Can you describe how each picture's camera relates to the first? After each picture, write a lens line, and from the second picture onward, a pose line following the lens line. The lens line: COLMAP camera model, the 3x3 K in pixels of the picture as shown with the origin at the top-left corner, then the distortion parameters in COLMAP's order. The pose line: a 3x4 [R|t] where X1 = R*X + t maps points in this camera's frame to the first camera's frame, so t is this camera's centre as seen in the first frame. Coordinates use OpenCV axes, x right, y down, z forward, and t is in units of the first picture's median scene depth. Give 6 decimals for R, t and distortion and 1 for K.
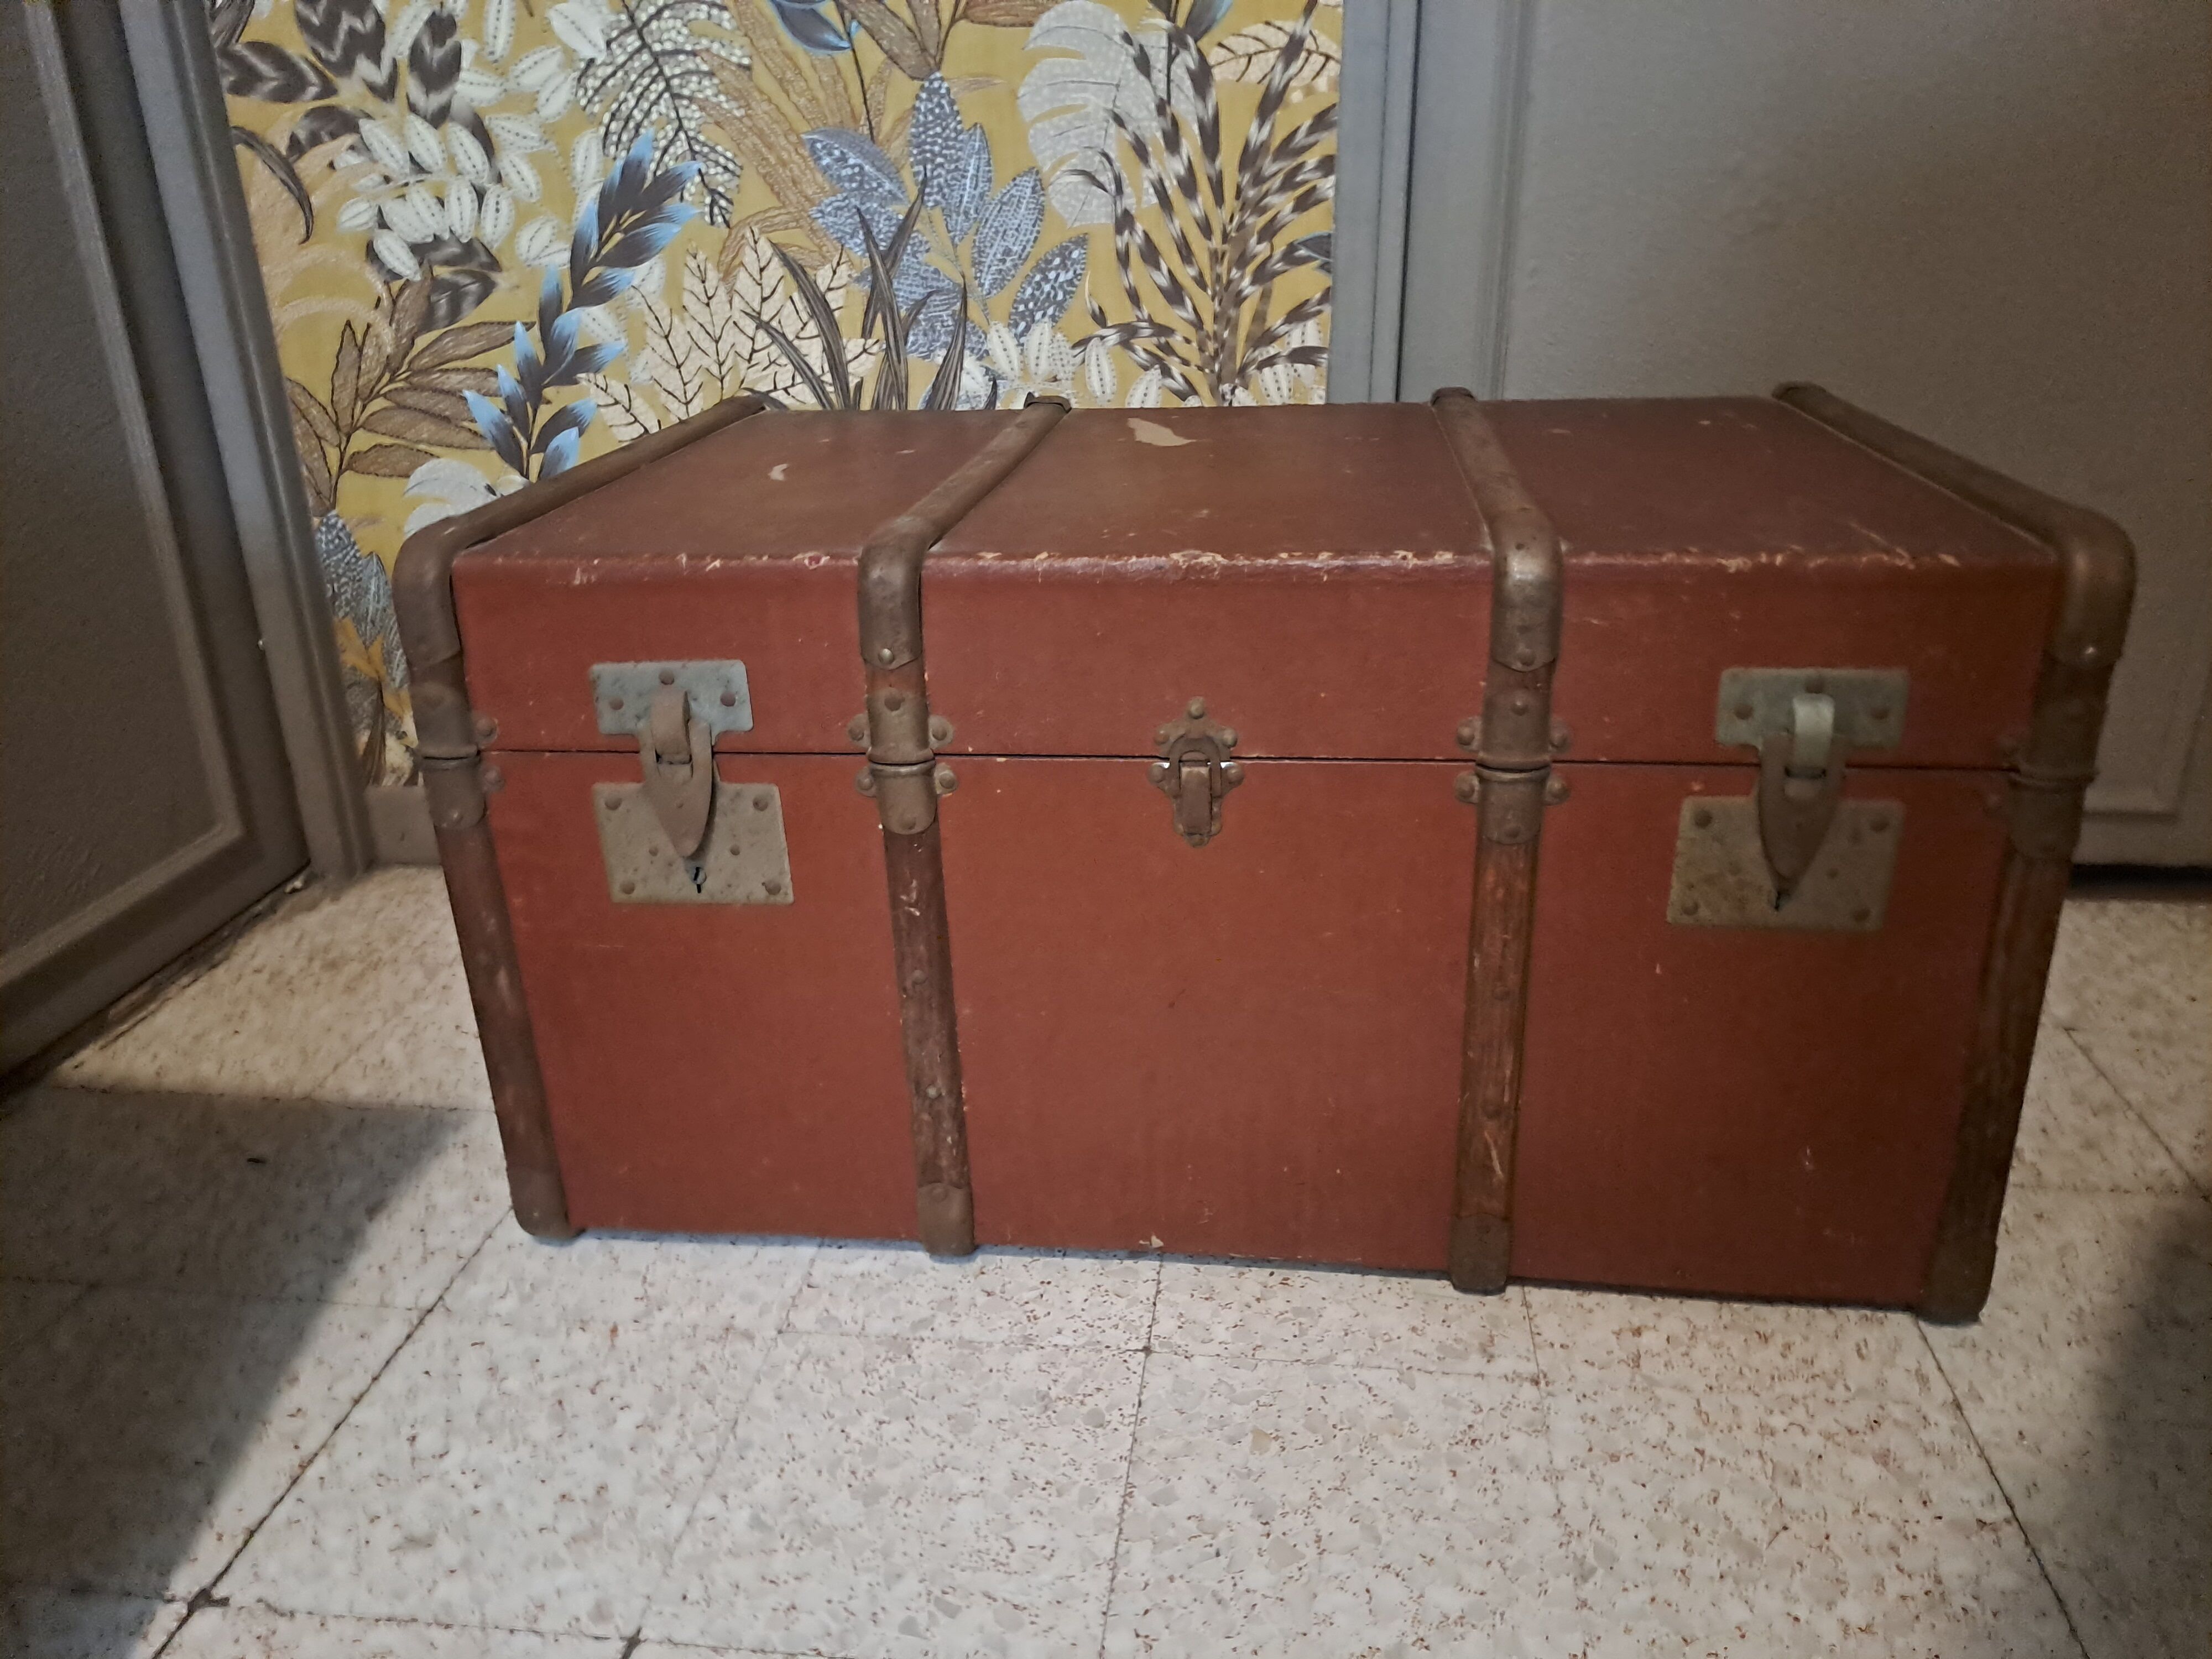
lens RADIAL K [[1629.4, 0, 1094.2], [0, 1629.4, 823.7], [0, 0, 1]] dist [0.037428, -0.024887]
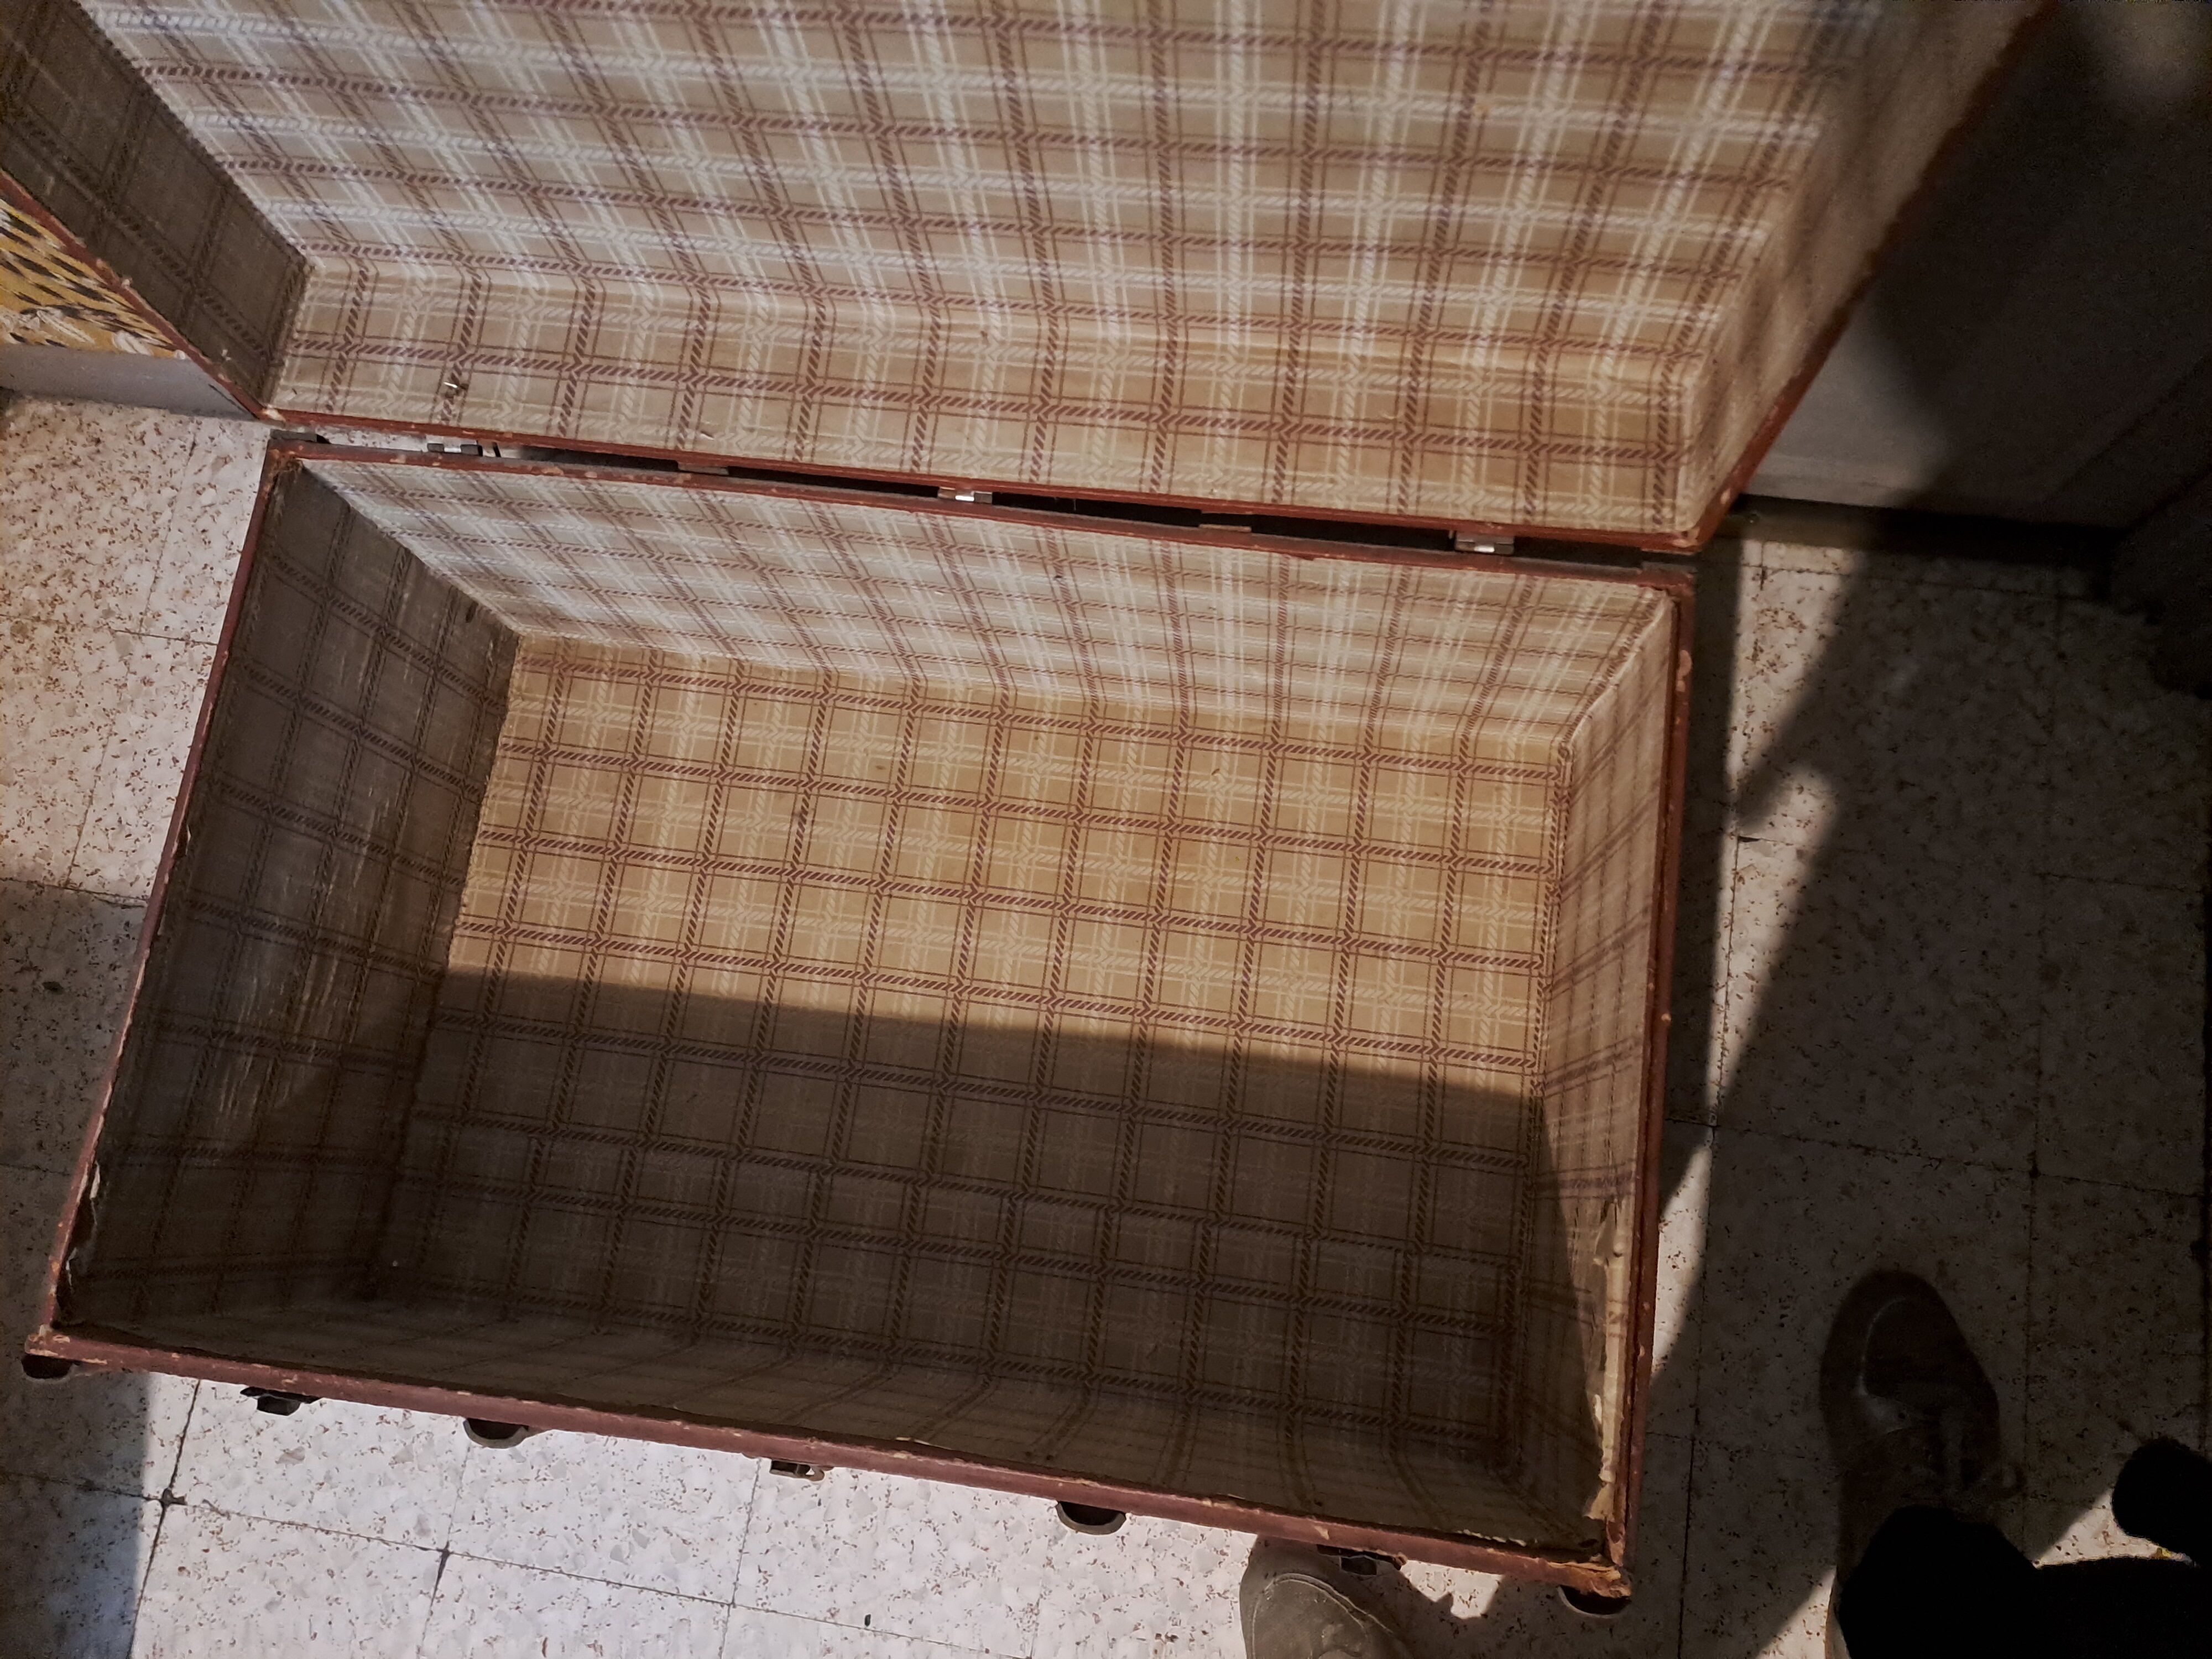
lens RADIAL K [[1629.4, 0, 1125.4], [0, 1629.4, 833.5], [0, 0, 1]] dist [0.037428, -0.024887]
pose [[0.998495, 0.008898, -0.054108, 0.256269], [0.039625, 0.564996, 0.824142, -0.665760], [0.037904, -0.825046, 0.563793, 0.405233]]
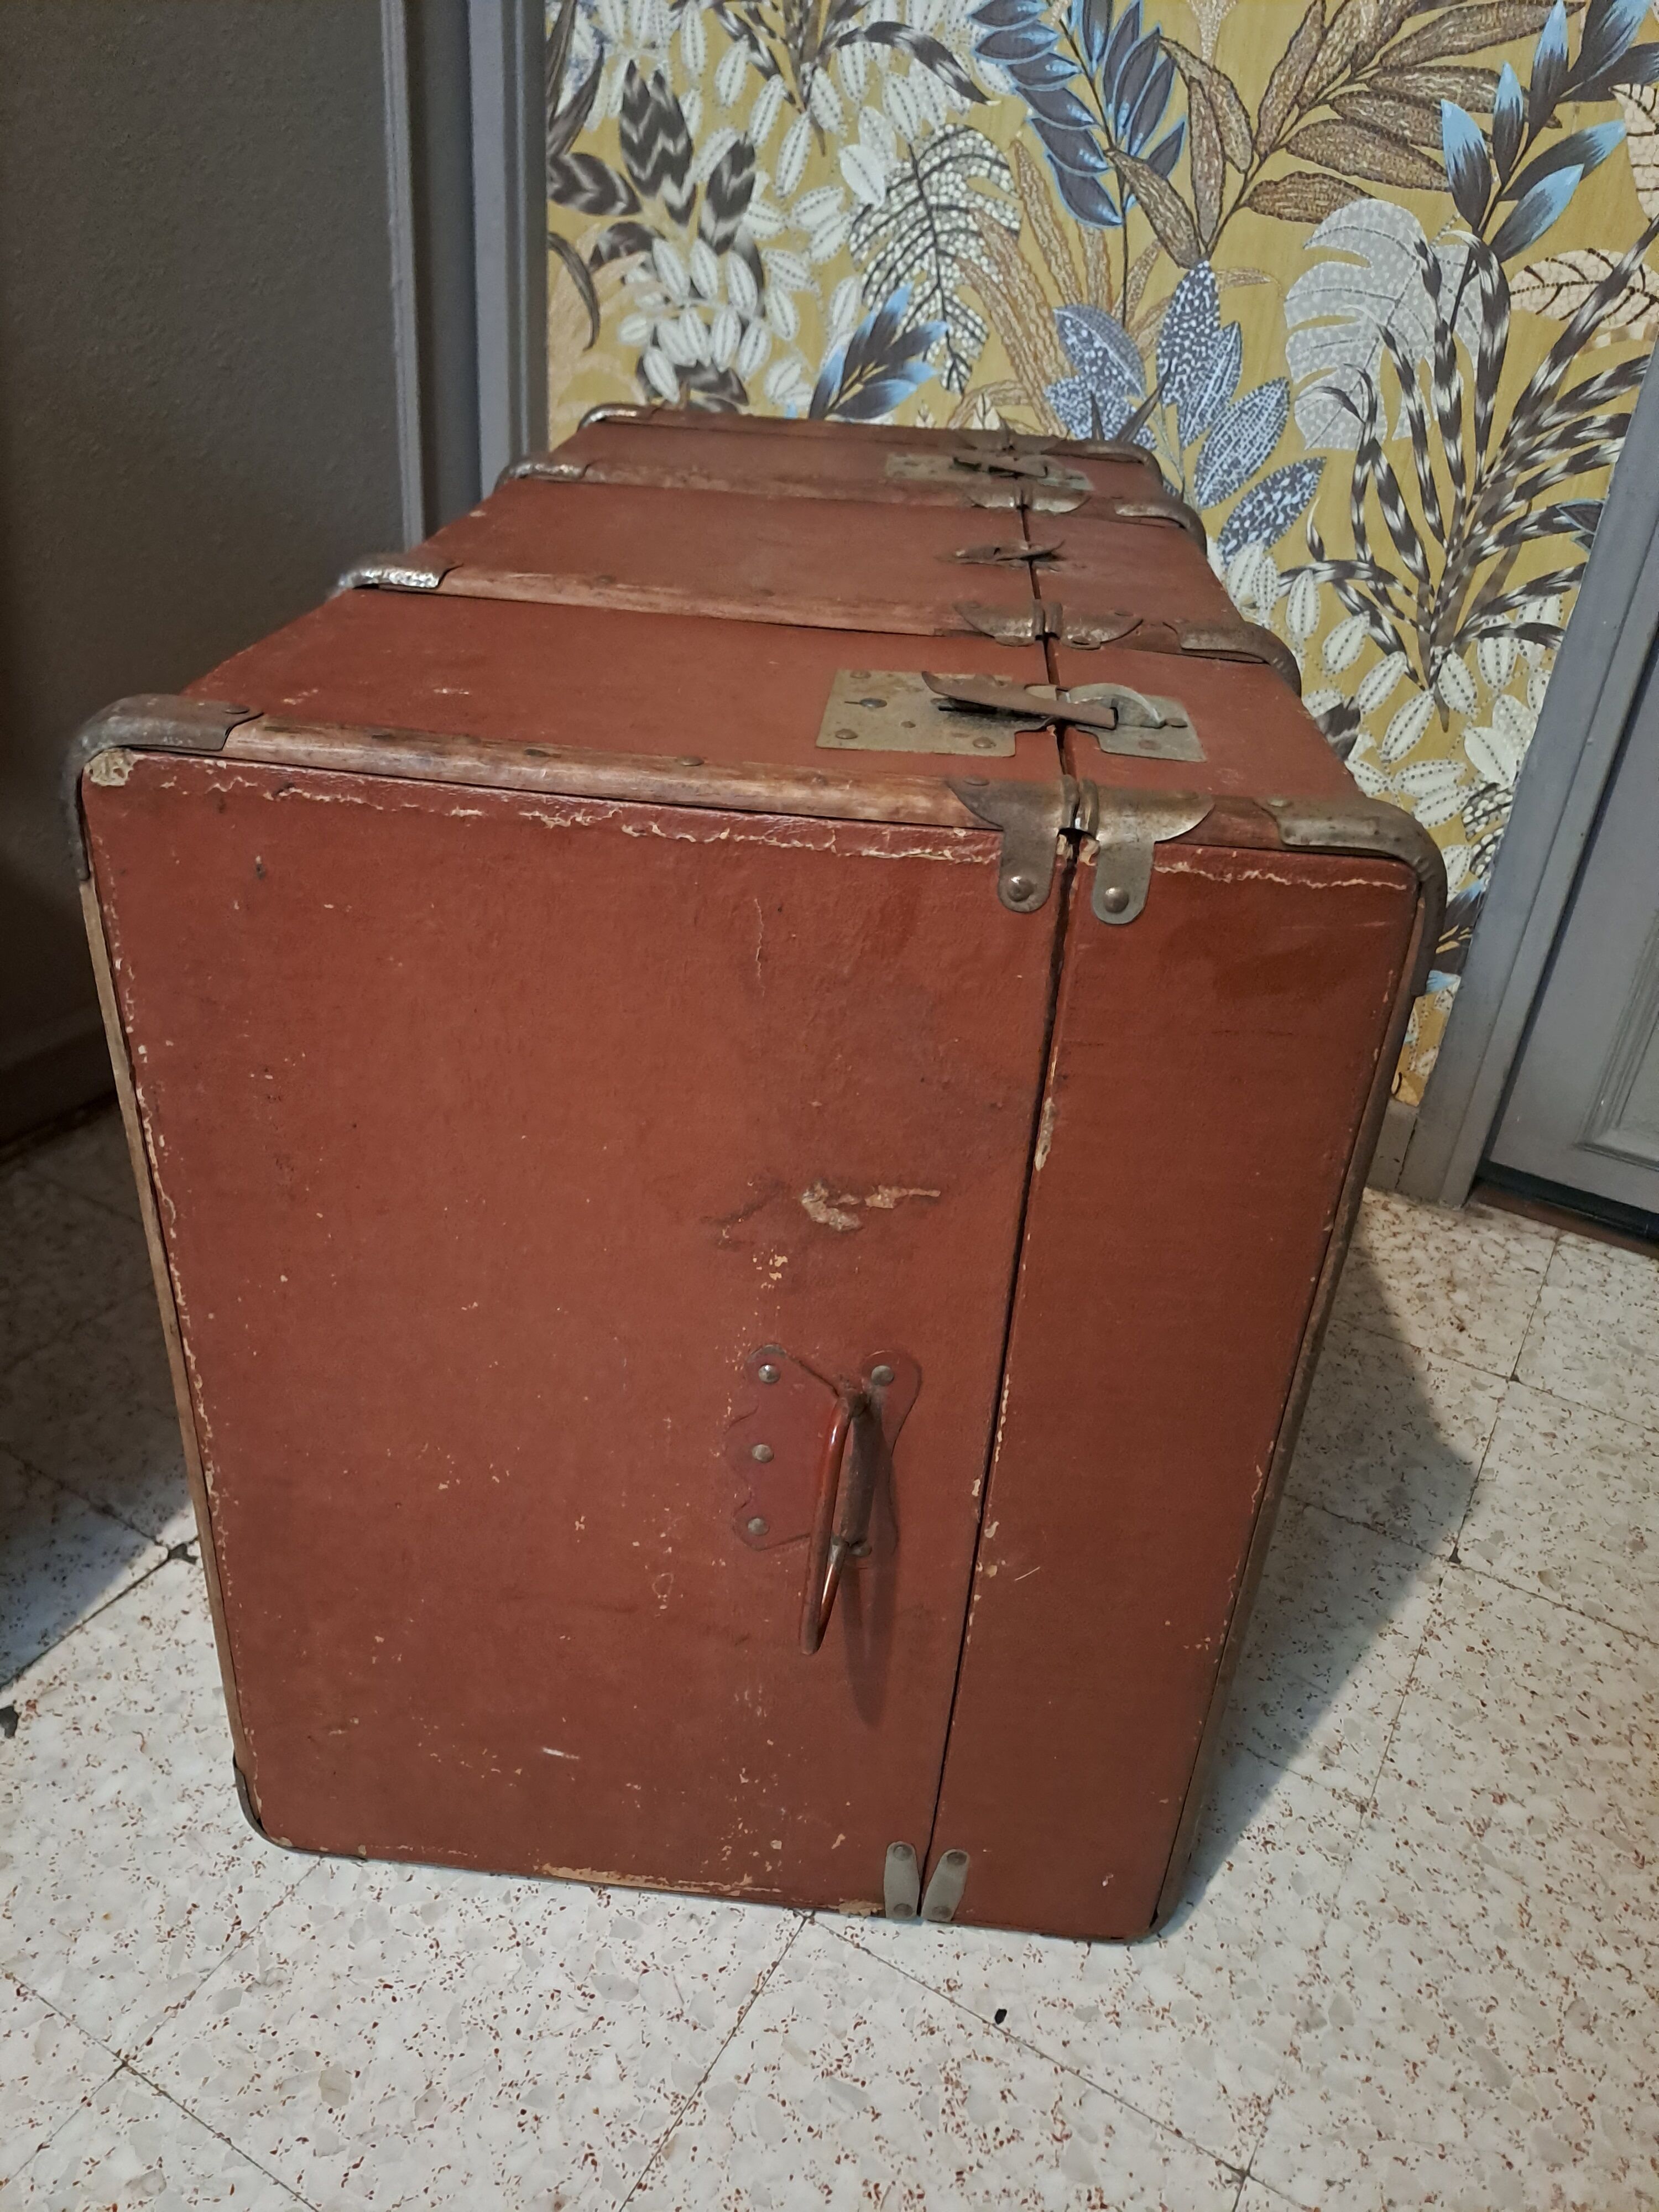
lens RADIAL K [[1629.4, 0, 814.2], [0, 1629.4, 1095.6], [0, 0, 1]] dist [0.037428, -0.024887]
pose [[0.918800, 0.267696, -0.290077, 0.095931], [-0.230920, 0.960546, 0.155010, -0.093900], [0.320128, -0.075439, 0.944366, 0.010086]]
